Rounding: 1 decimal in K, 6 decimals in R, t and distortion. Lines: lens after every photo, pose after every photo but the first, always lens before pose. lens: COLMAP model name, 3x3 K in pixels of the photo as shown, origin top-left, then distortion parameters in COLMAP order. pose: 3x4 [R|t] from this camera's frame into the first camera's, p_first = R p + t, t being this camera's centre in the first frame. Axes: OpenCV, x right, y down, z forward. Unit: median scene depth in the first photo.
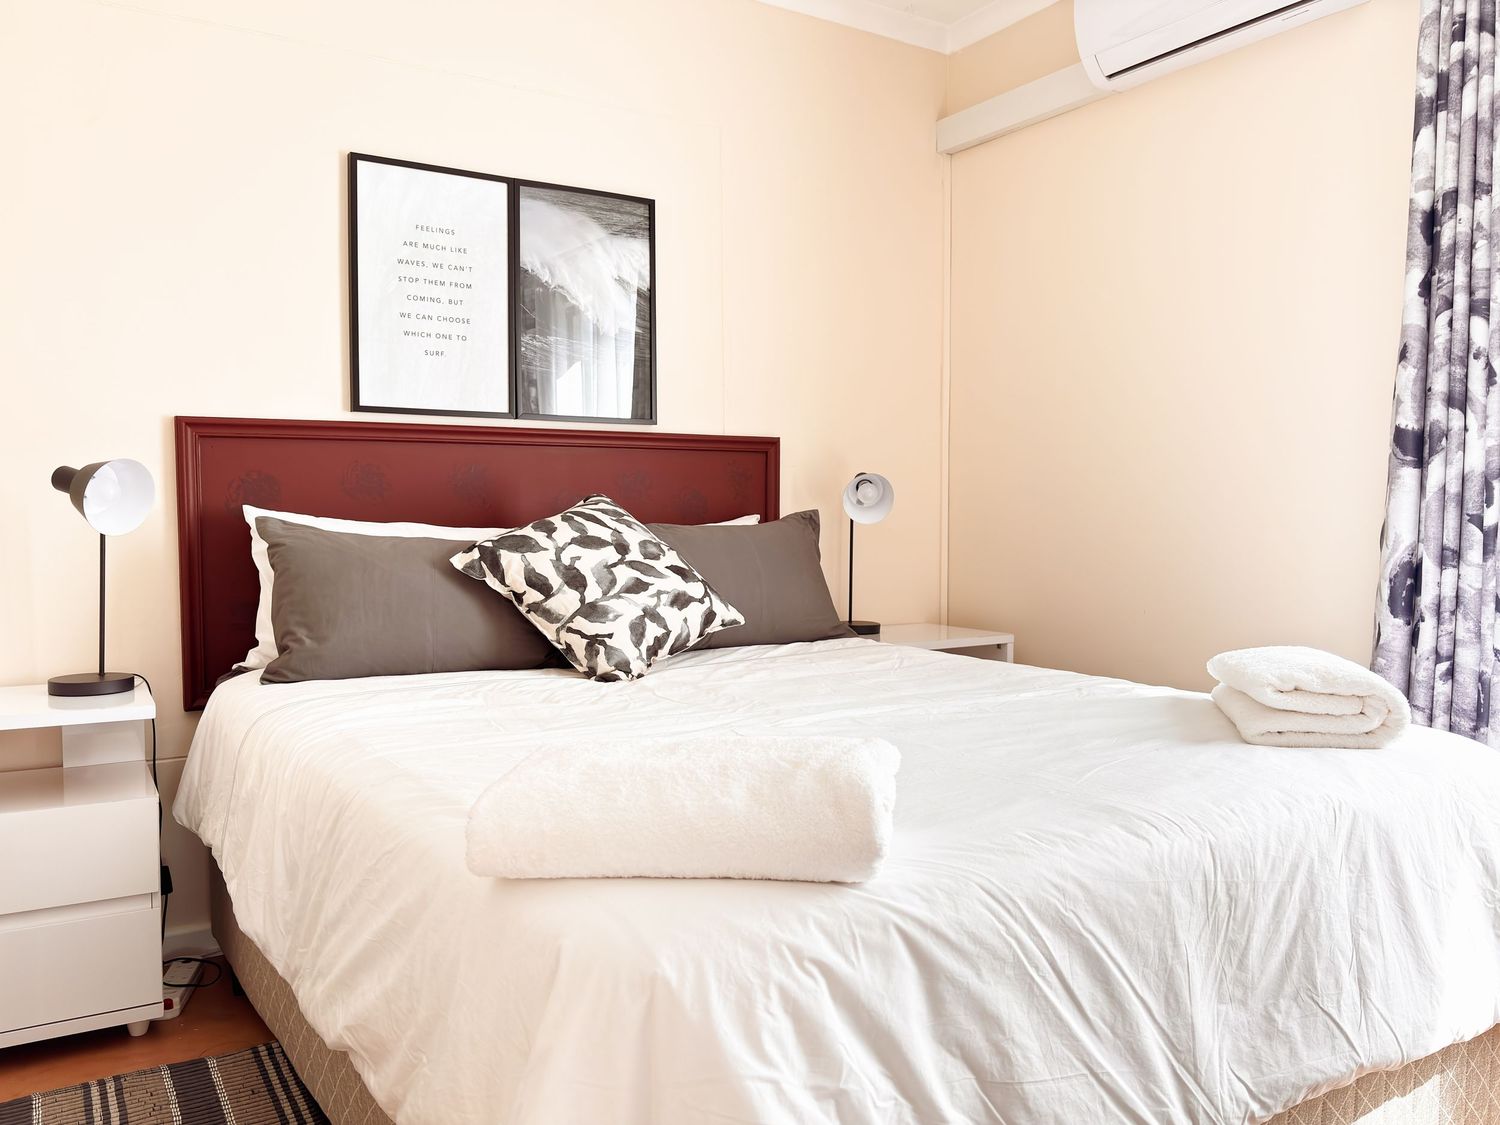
lens RADIAL K [[1157.7, 0, 764.3], [0, 1157.7, 570.3], [0, 0, 1]] dist [0.029251, -0.030312]
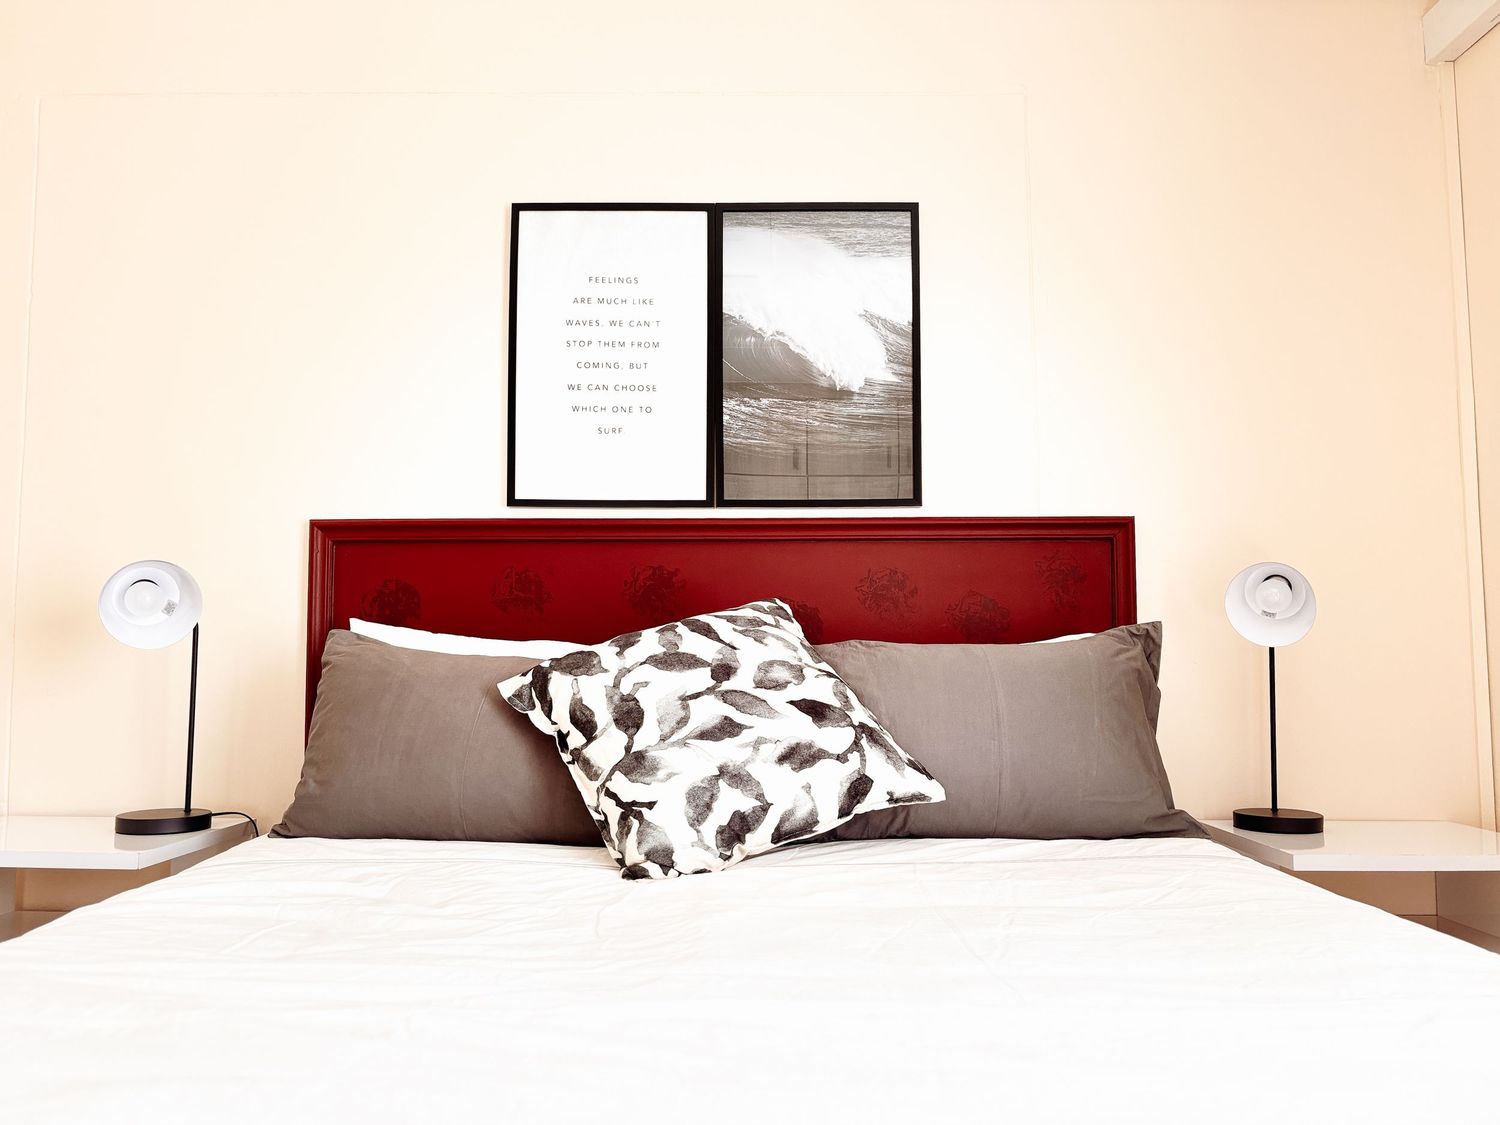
lens RADIAL K [[1157.7, 0, 760.1], [0, 1157.7, 573.1], [0, 0, 1]] dist [0.029251, -0.030312]
pose [[0.840240, -0.043105, -0.540498, 0.245724], [-0.030569, 0.991484, -0.126592, 0.007932], [0.541352, 0.122890, 0.831767, 0.440497]]
